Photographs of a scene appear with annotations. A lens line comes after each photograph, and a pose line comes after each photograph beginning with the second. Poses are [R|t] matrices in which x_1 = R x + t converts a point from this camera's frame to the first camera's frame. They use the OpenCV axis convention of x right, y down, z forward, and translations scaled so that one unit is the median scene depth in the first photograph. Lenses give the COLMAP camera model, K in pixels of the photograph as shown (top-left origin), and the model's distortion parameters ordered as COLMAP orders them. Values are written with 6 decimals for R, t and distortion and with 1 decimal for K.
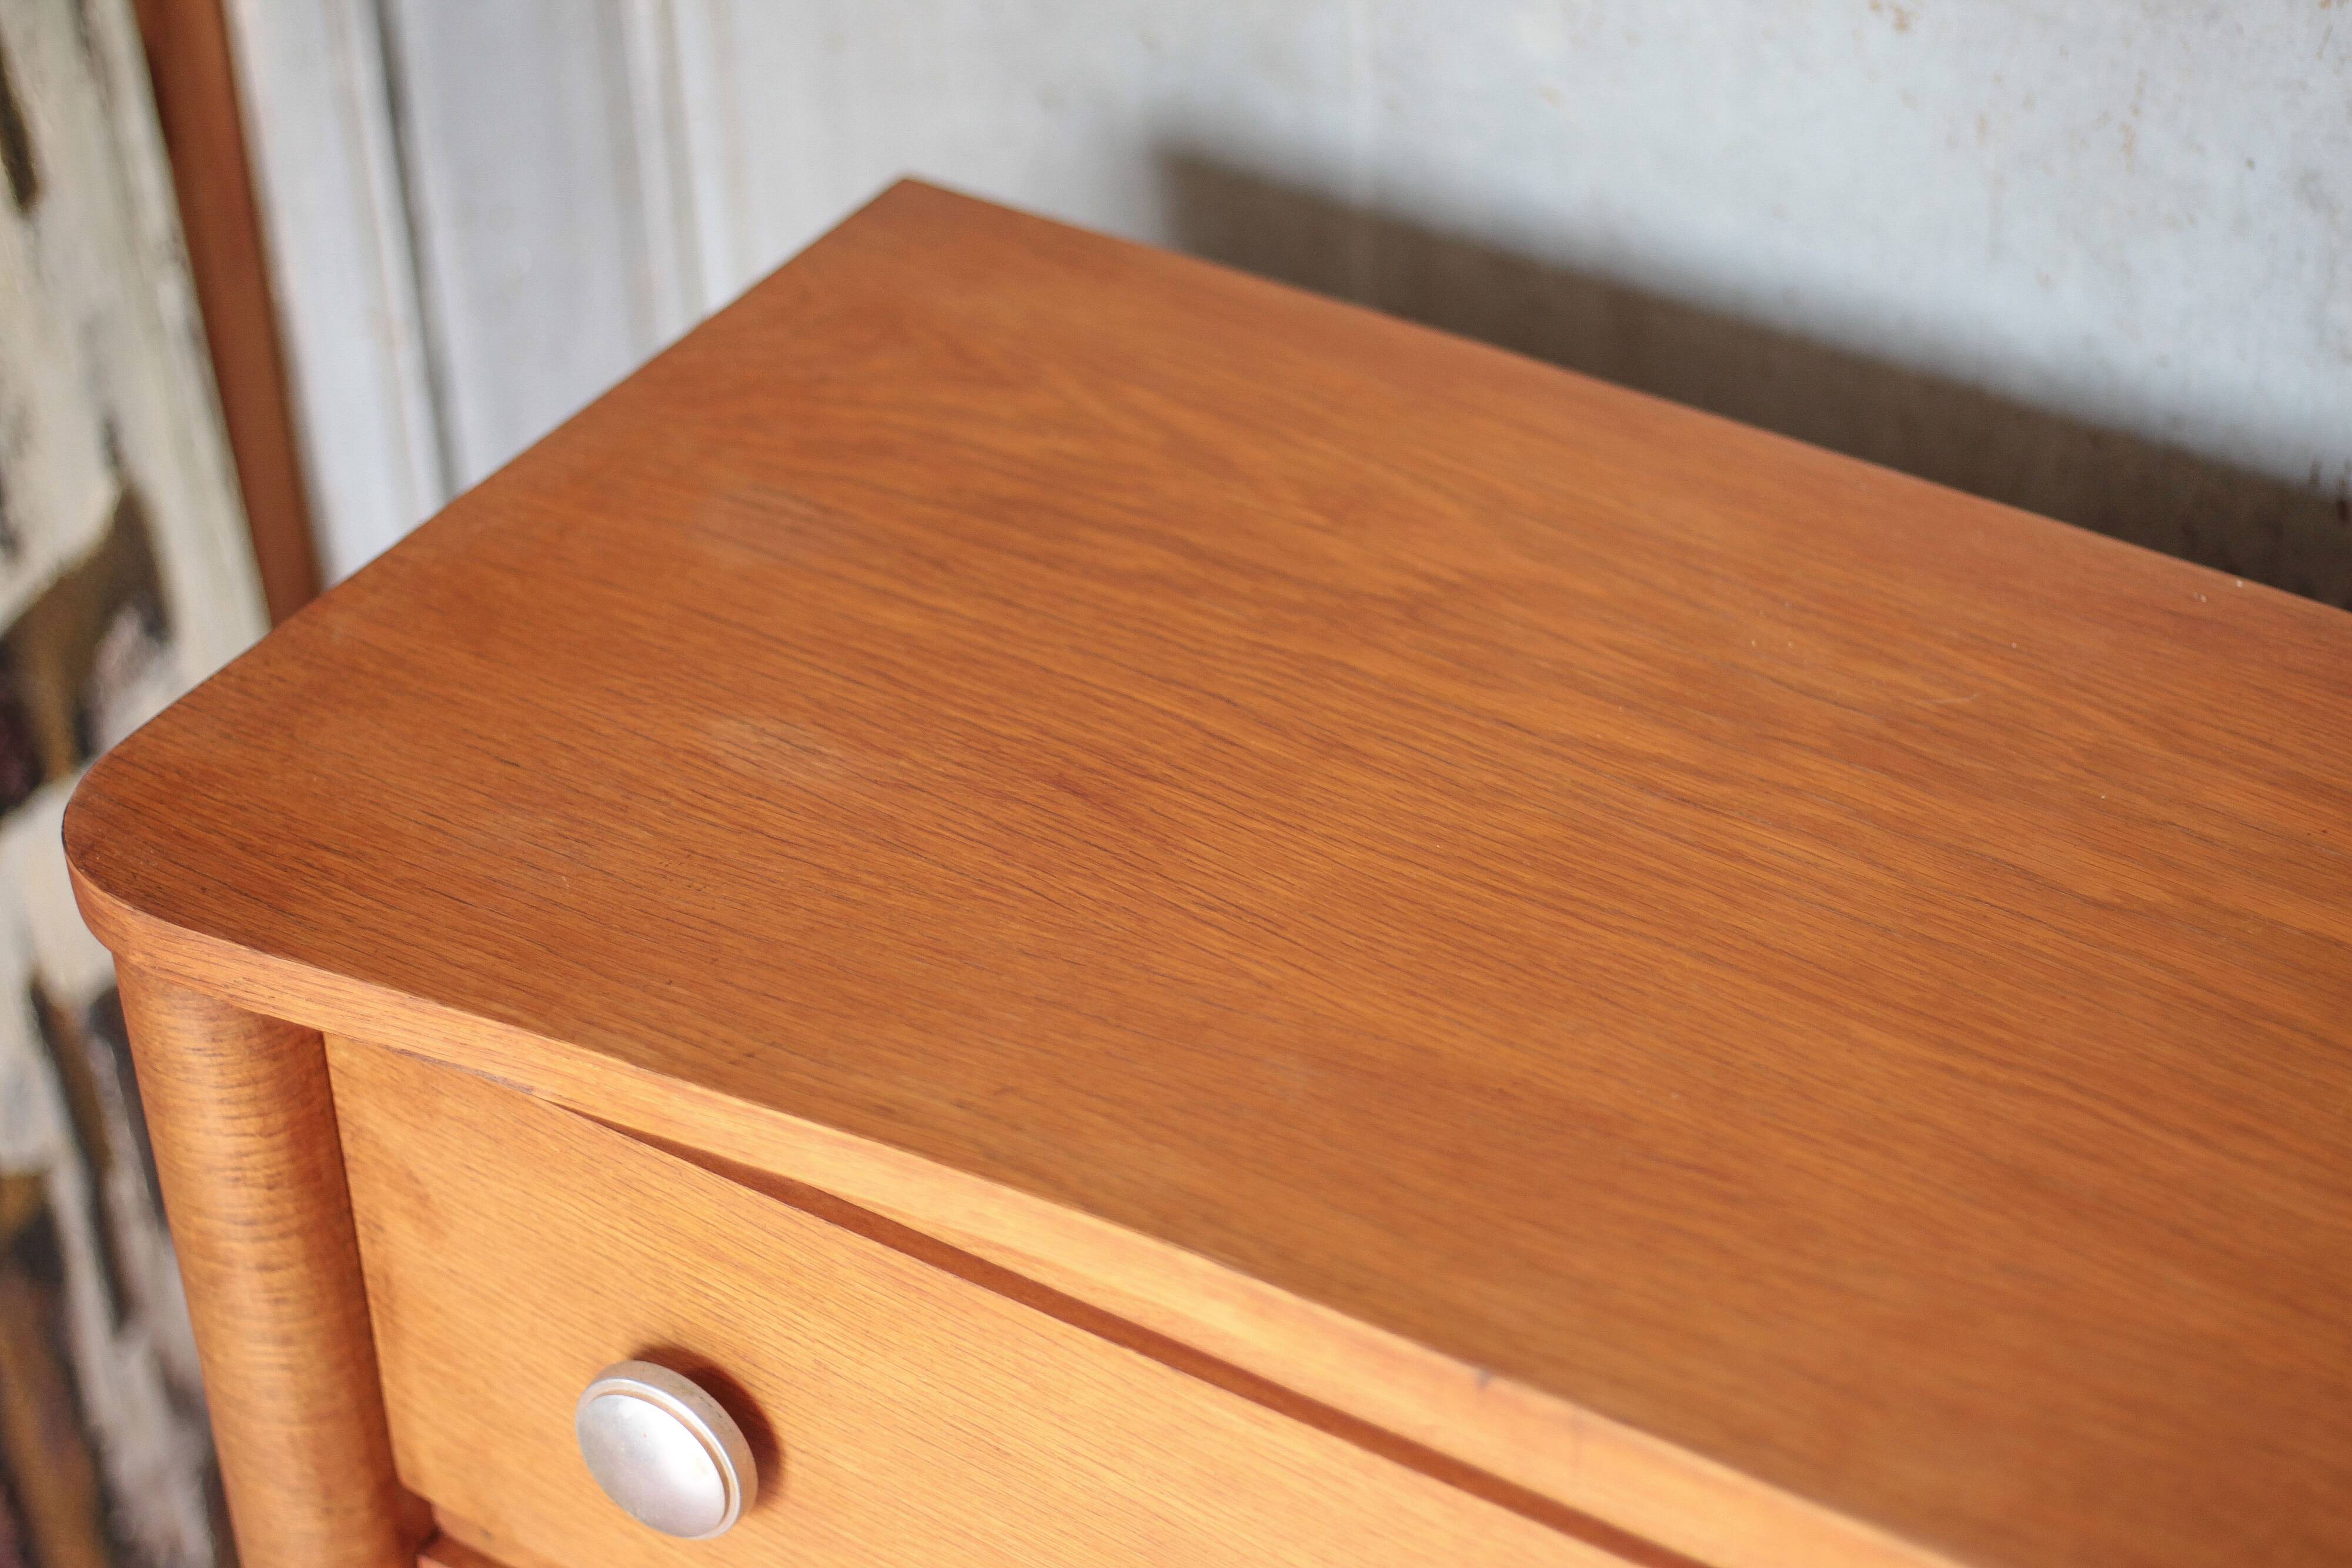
lens RADIAL K [[4579.2, 0, 1220.6], [0, 4579.2, 743.3], [0, 0, 1]] dist [-0.065710, 0.025599]
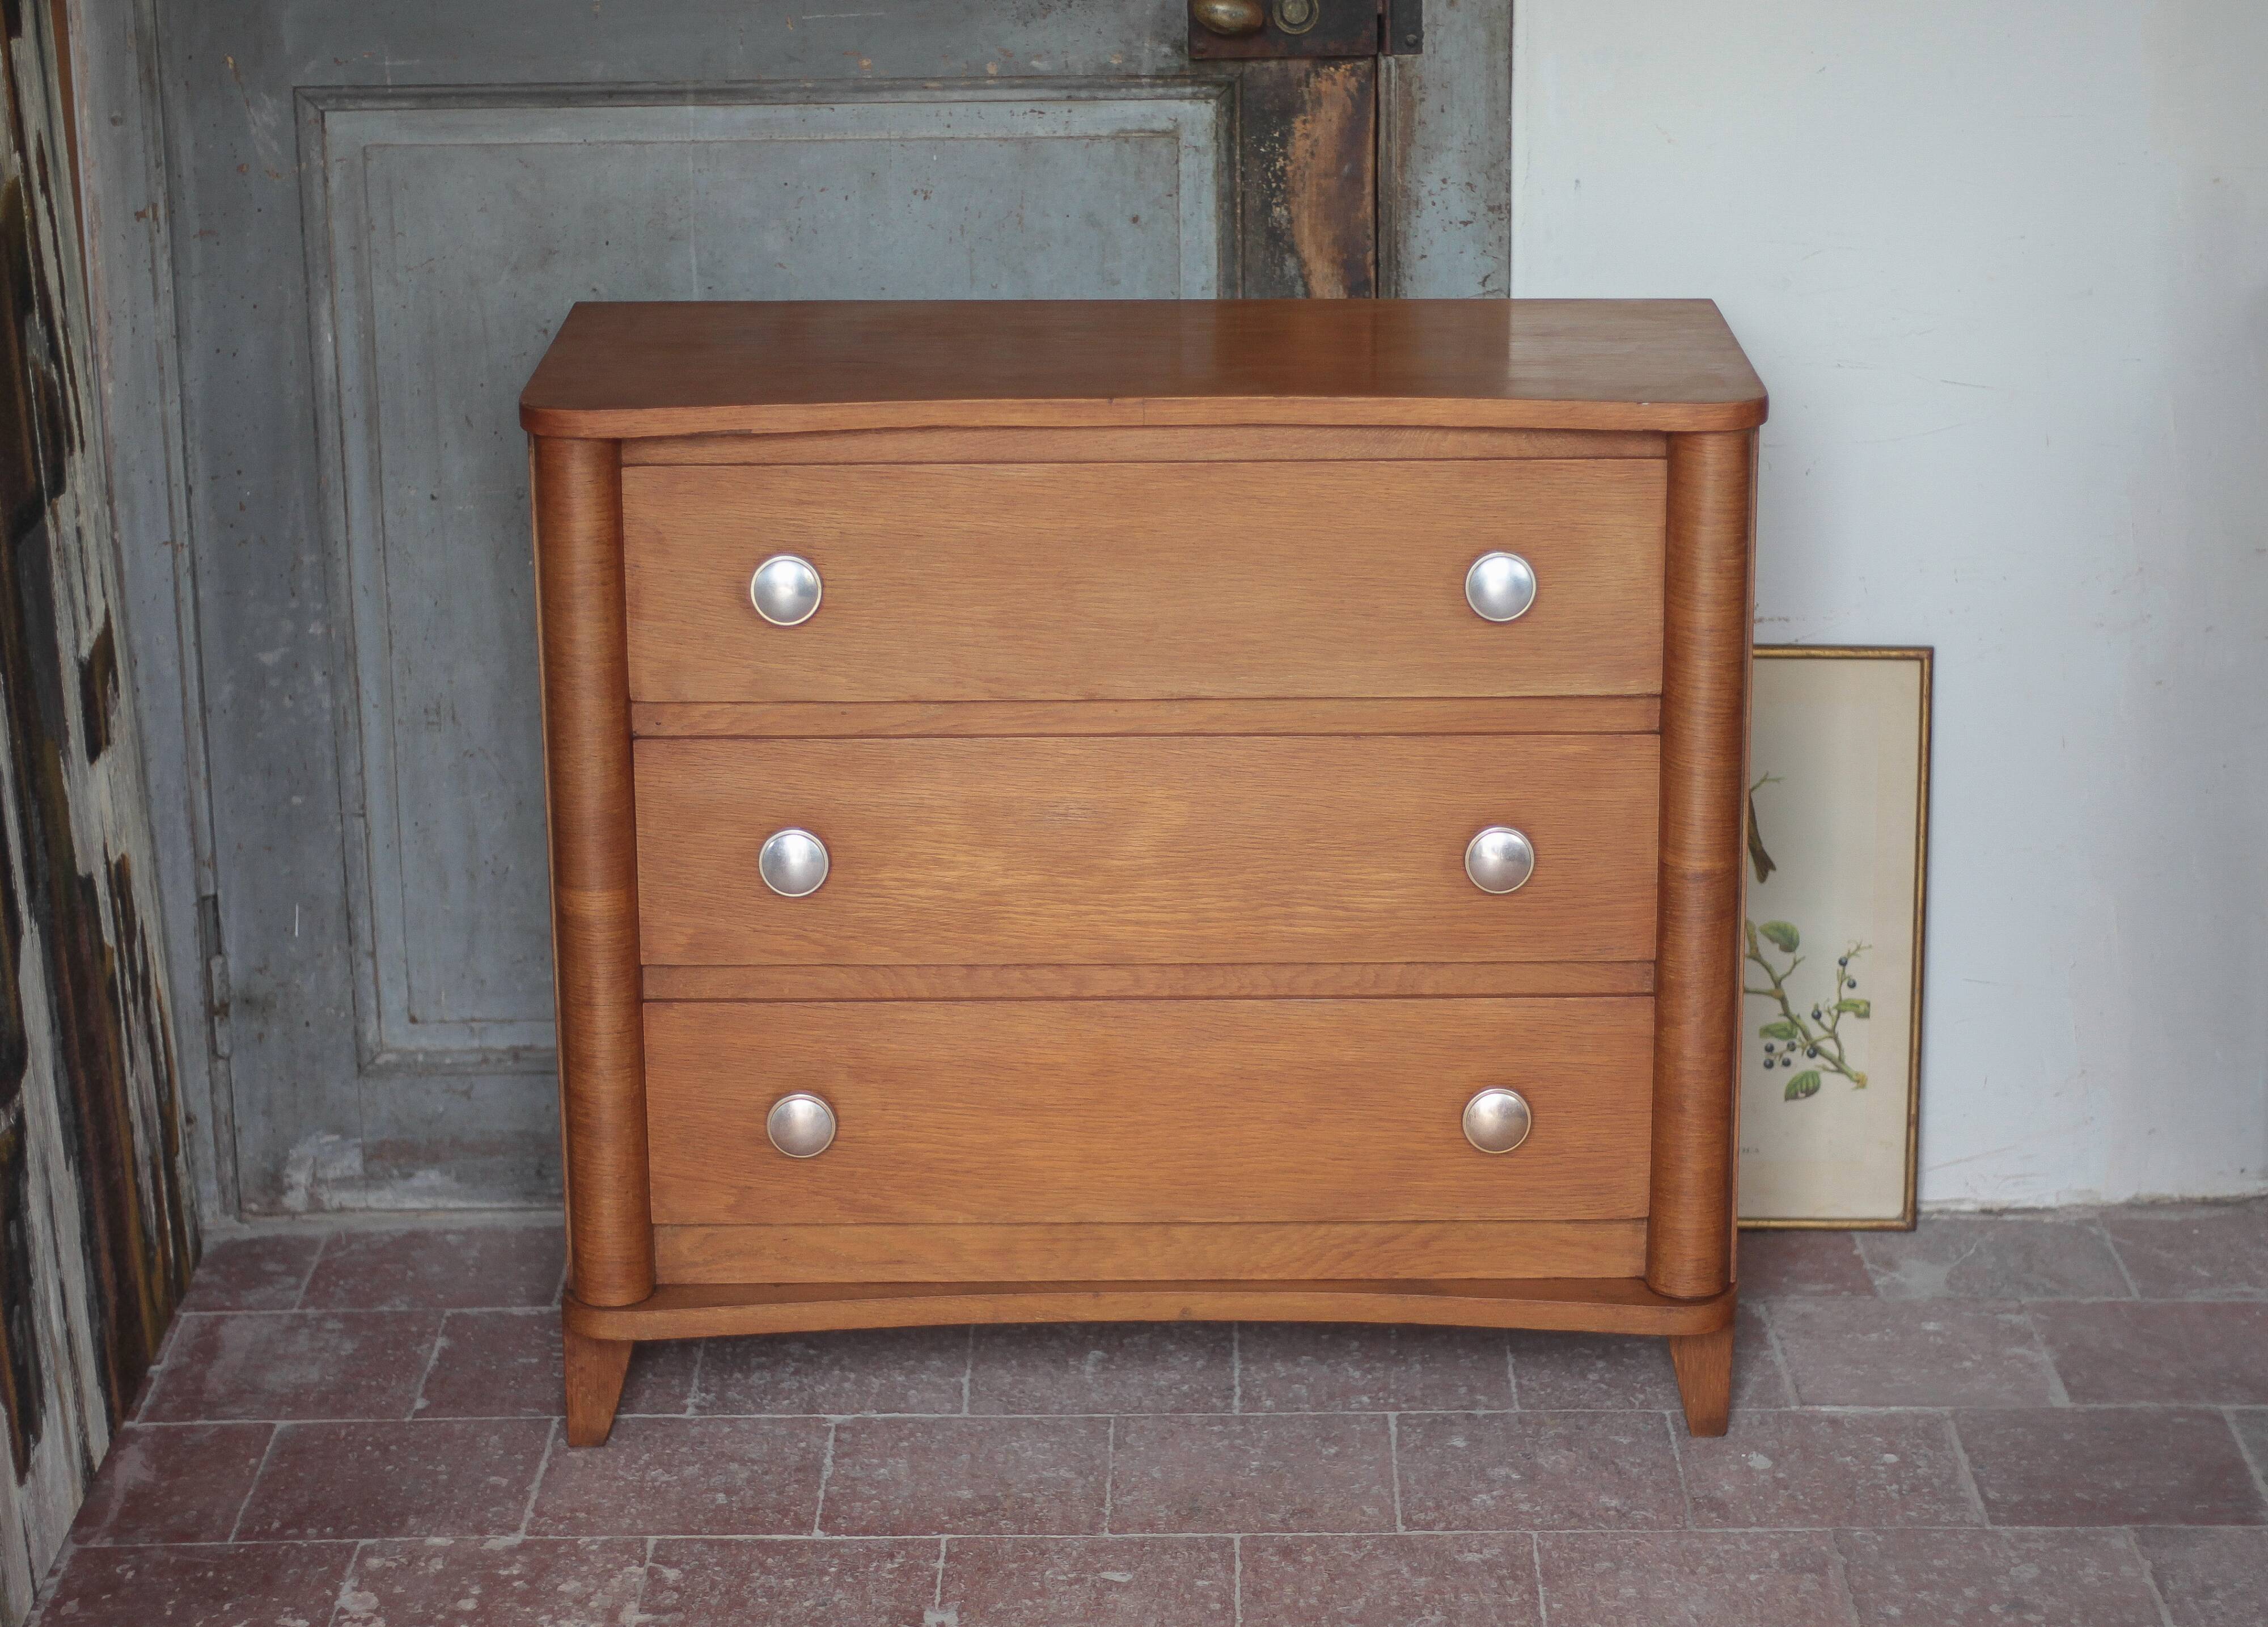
lens RADIAL K [[5009.8, 0, 1195.3], [0, 5009.8, 829.8], [0, 0, 1]] dist [-0.072272, 0.151082]
pose [[0.841630, -0.142976, 0.520785, -1.555653], [0.307970, 0.919218, -0.245344, 1.140059], [-0.443637, 0.366875, 0.817673, -1.588893]]
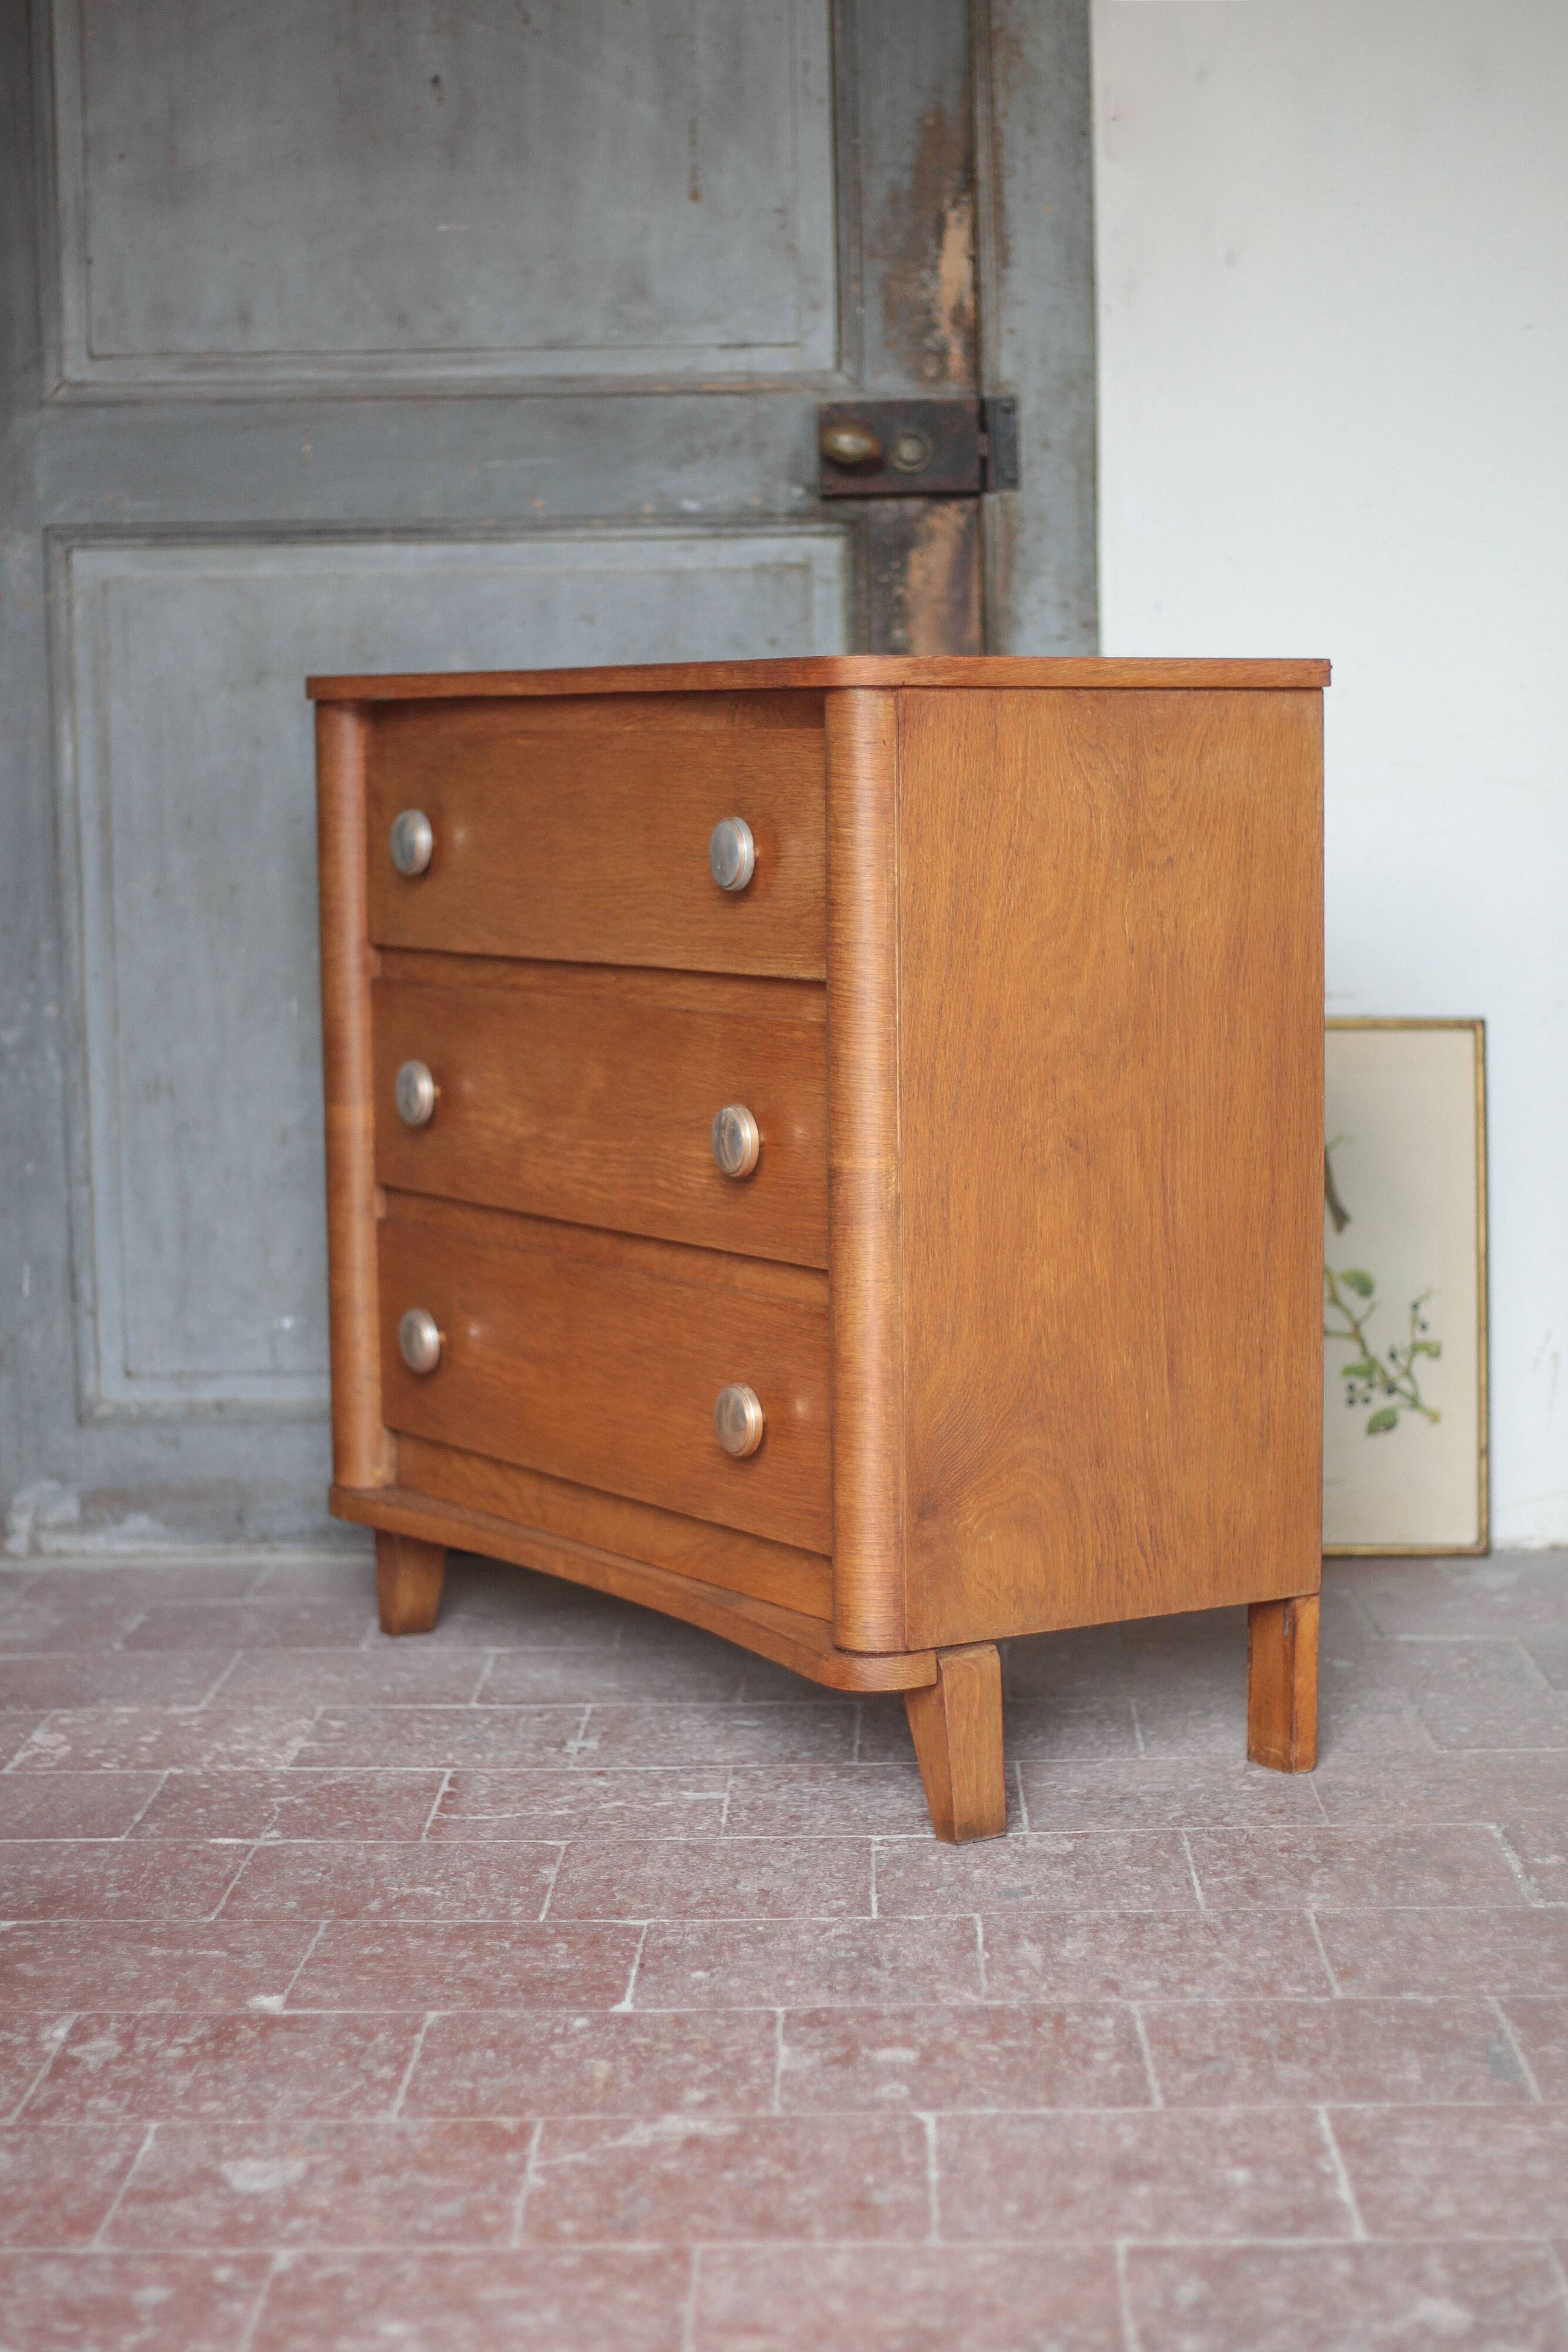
lens RADIAL K [[4468.3, 0, 840.6], [0, 4468.3, 1141.0], [0, 0, 1]] dist [-0.049965, -0.187327]
pose [[0.849819, -0.036612, 0.525801, -1.559961], [0.307432, 0.844739, -0.438064, 1.805663], [-0.428127, 0.533924, 0.729132, -1.284447]]
